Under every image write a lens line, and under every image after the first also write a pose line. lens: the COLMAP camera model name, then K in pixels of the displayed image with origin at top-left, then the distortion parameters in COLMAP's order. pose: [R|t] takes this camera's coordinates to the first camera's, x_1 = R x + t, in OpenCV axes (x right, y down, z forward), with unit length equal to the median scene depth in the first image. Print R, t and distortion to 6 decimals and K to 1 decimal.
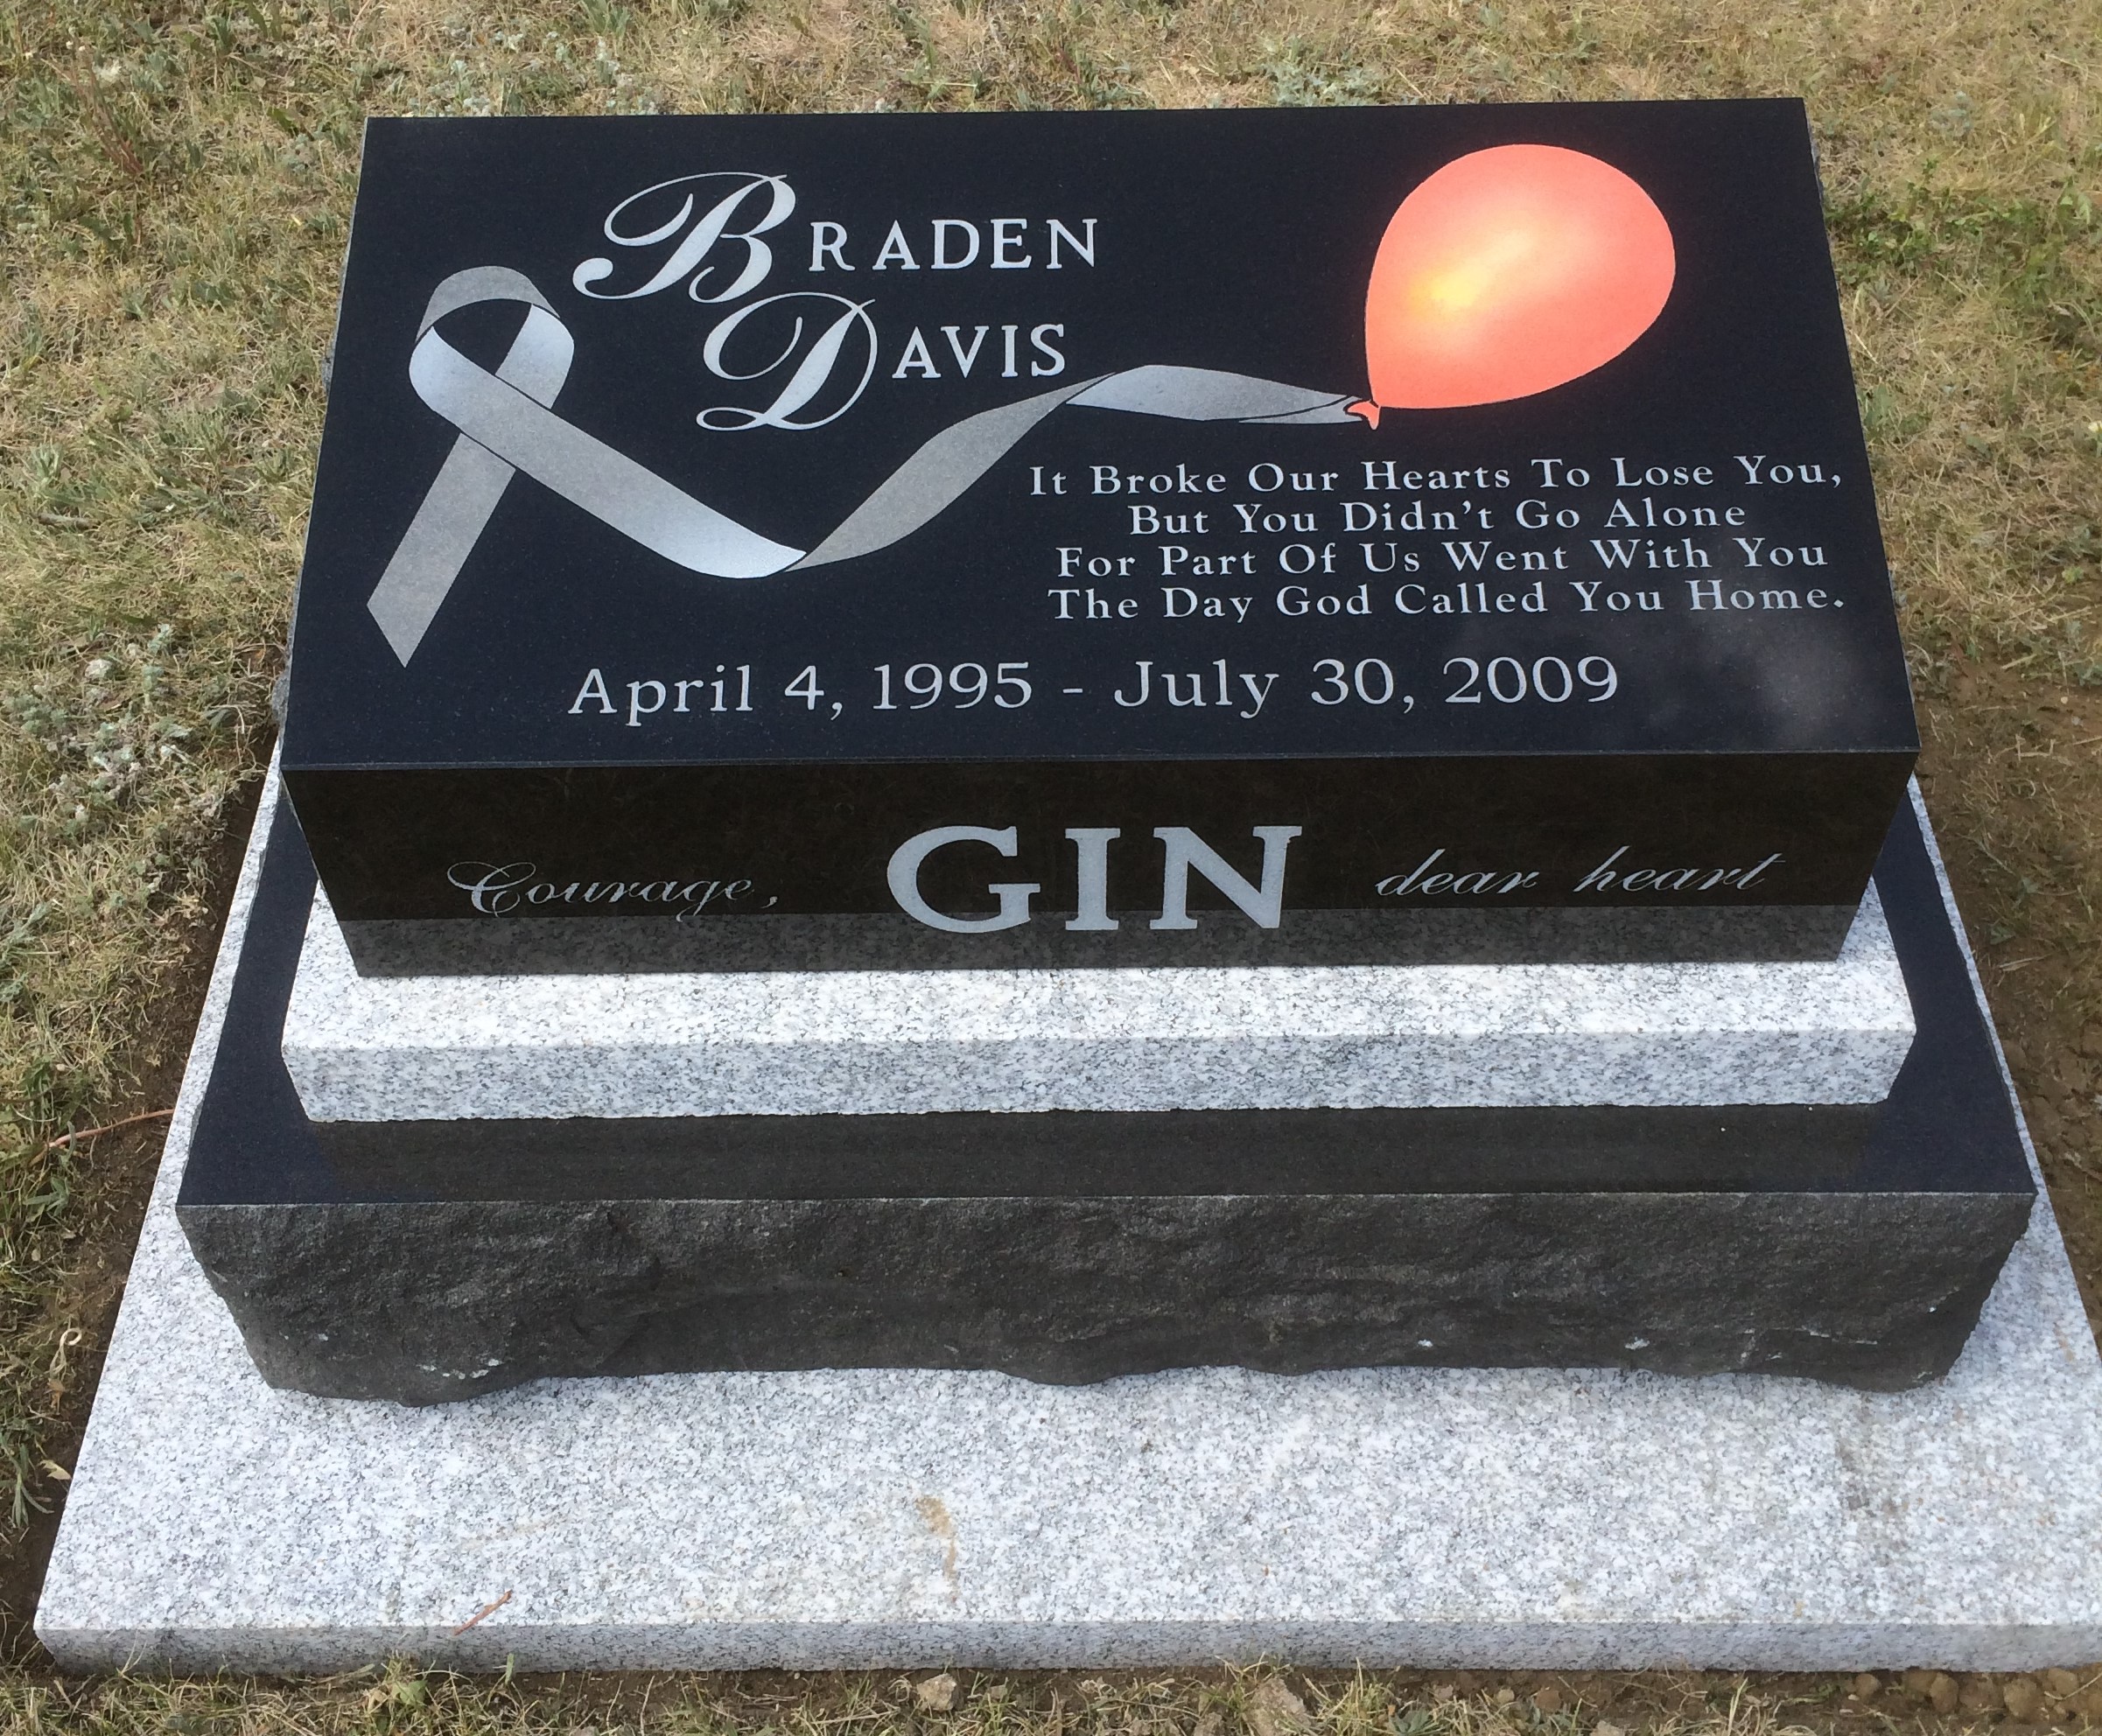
lens RADIAL K [[2578.1, 0, 1040.8], [0, 2578.1, 867.9], [0, 0, 1]] dist [0.059335, 0.000000]
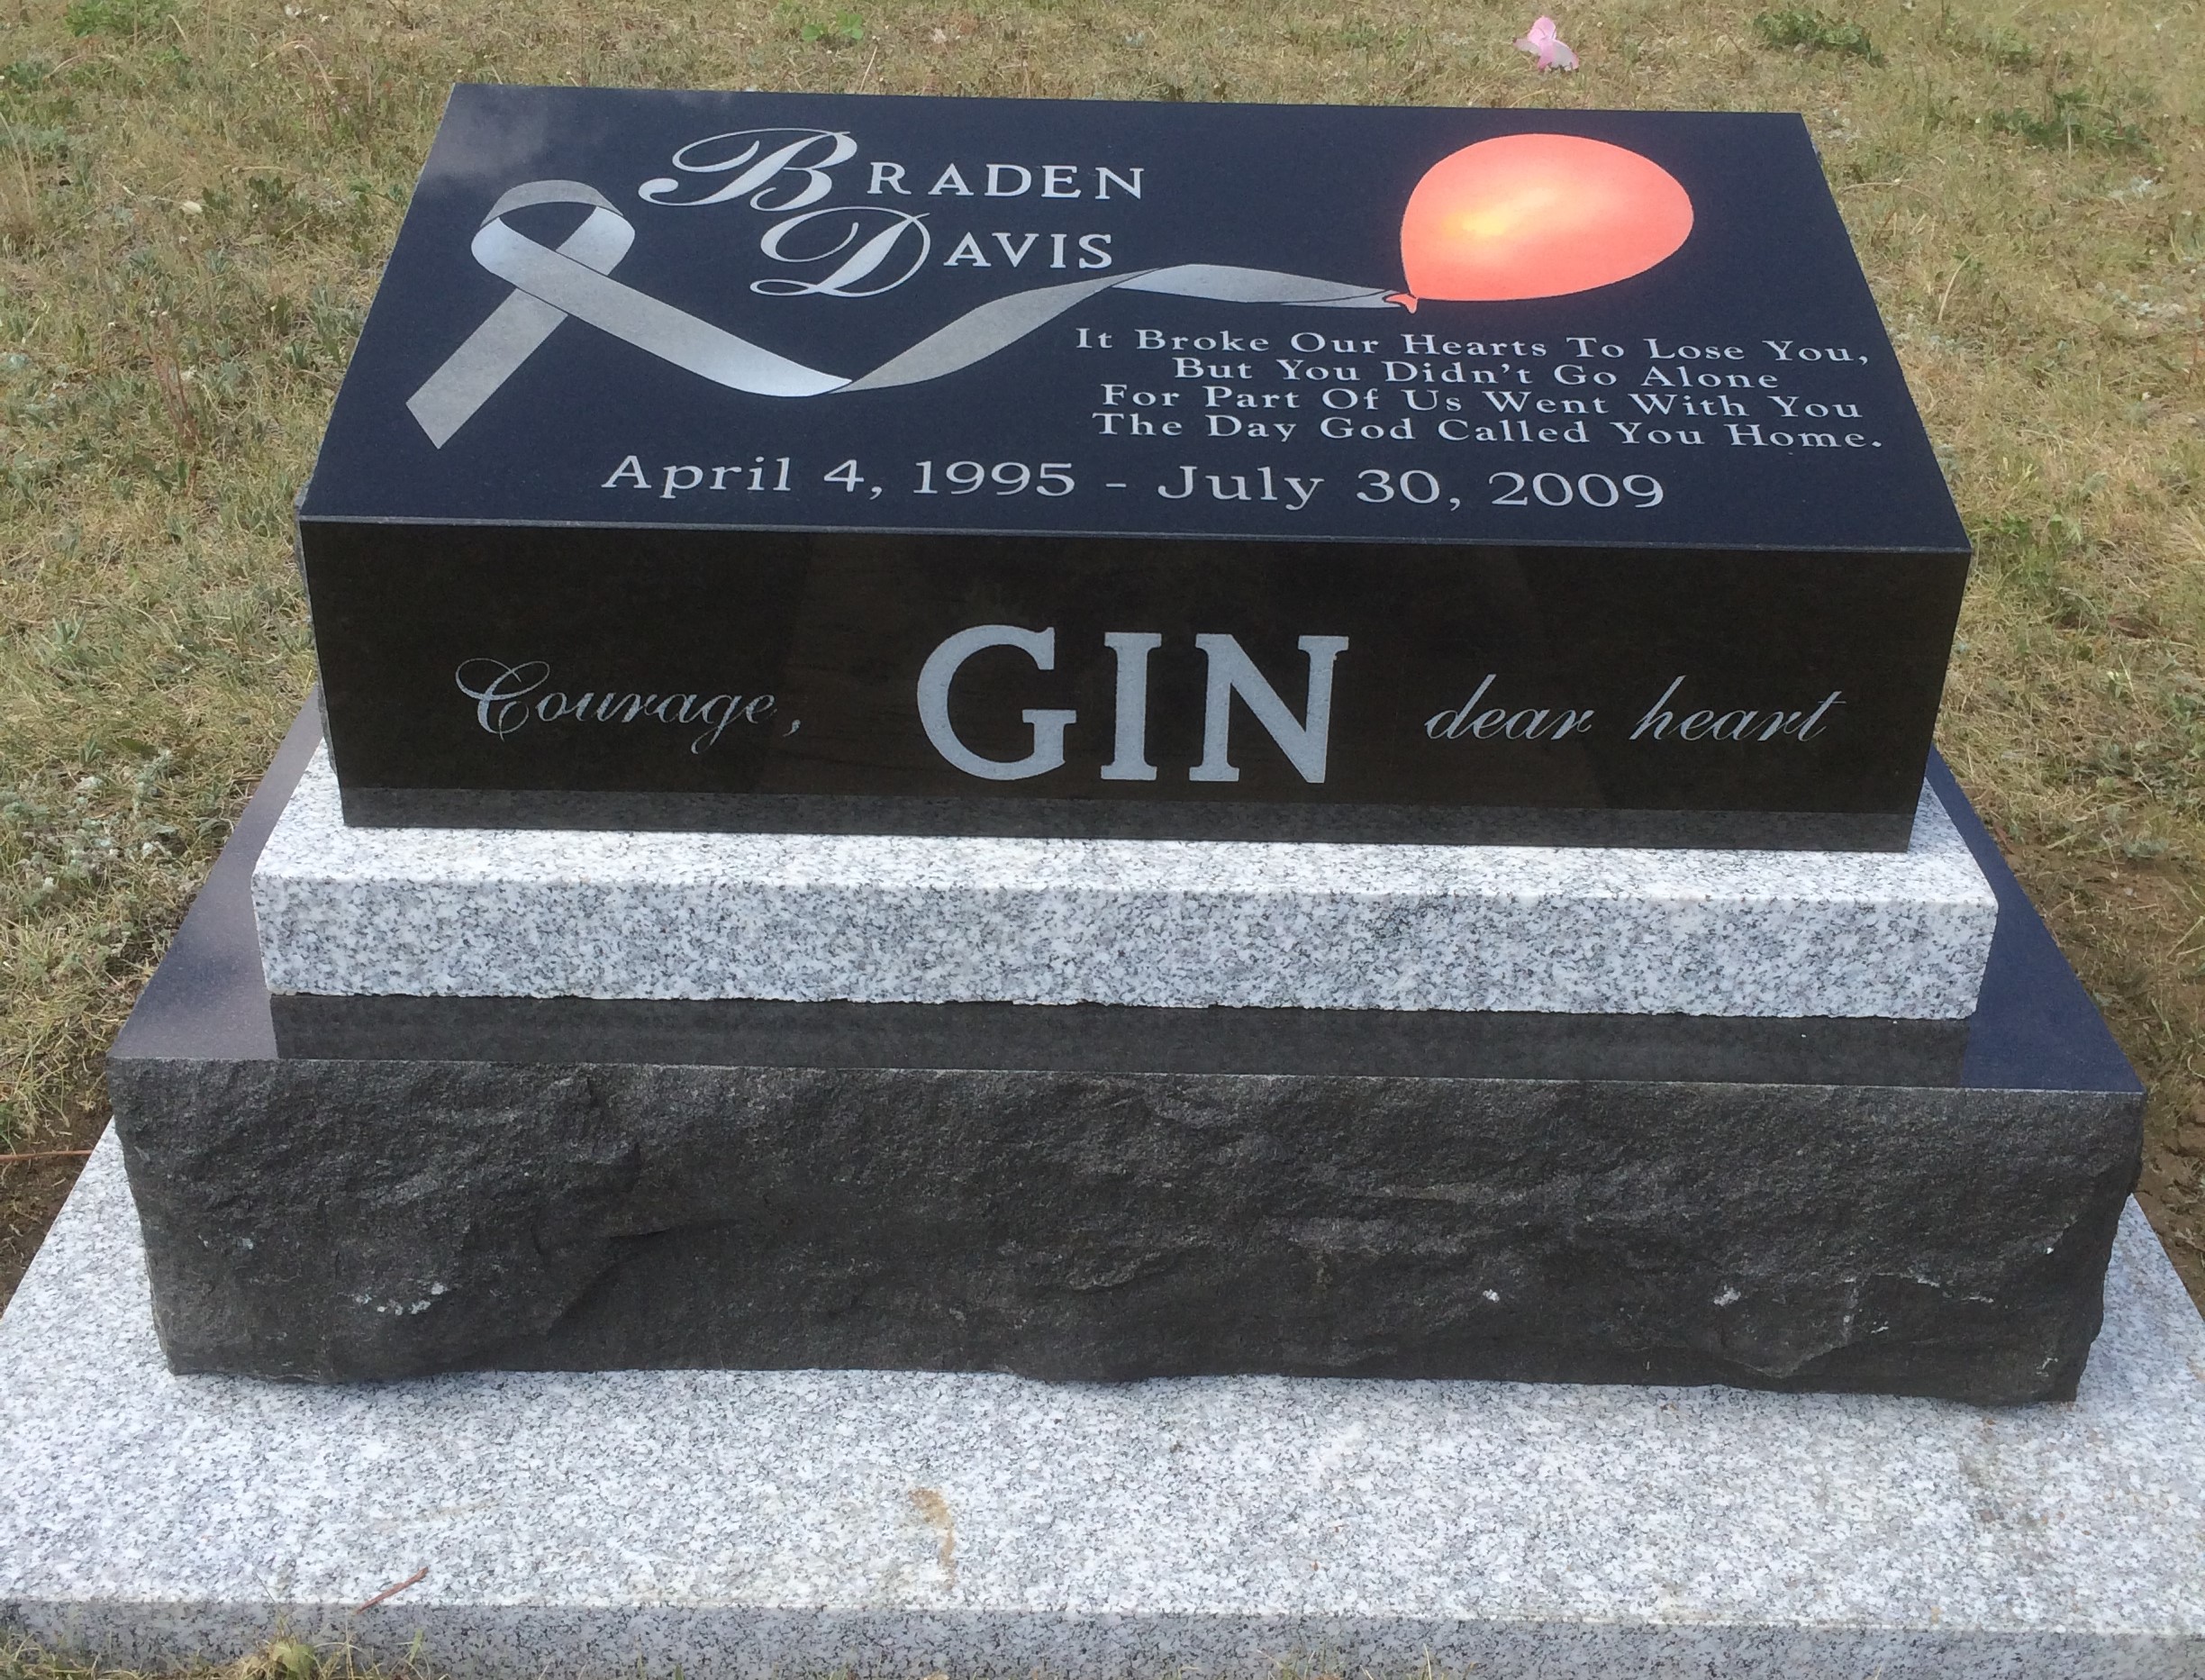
lens RADIAL K [[2676.4, 0, 1113.8], [0, 2676.4, 841.2], [0, 0, 1]] dist [0.051709, 0.000000]
pose [[0.999306, 0.029065, 0.023296, -0.007761], [-0.018122, 0.925769, -0.377655, 0.409416], [-0.032543, 0.376971, 0.925653, 0.093372]]
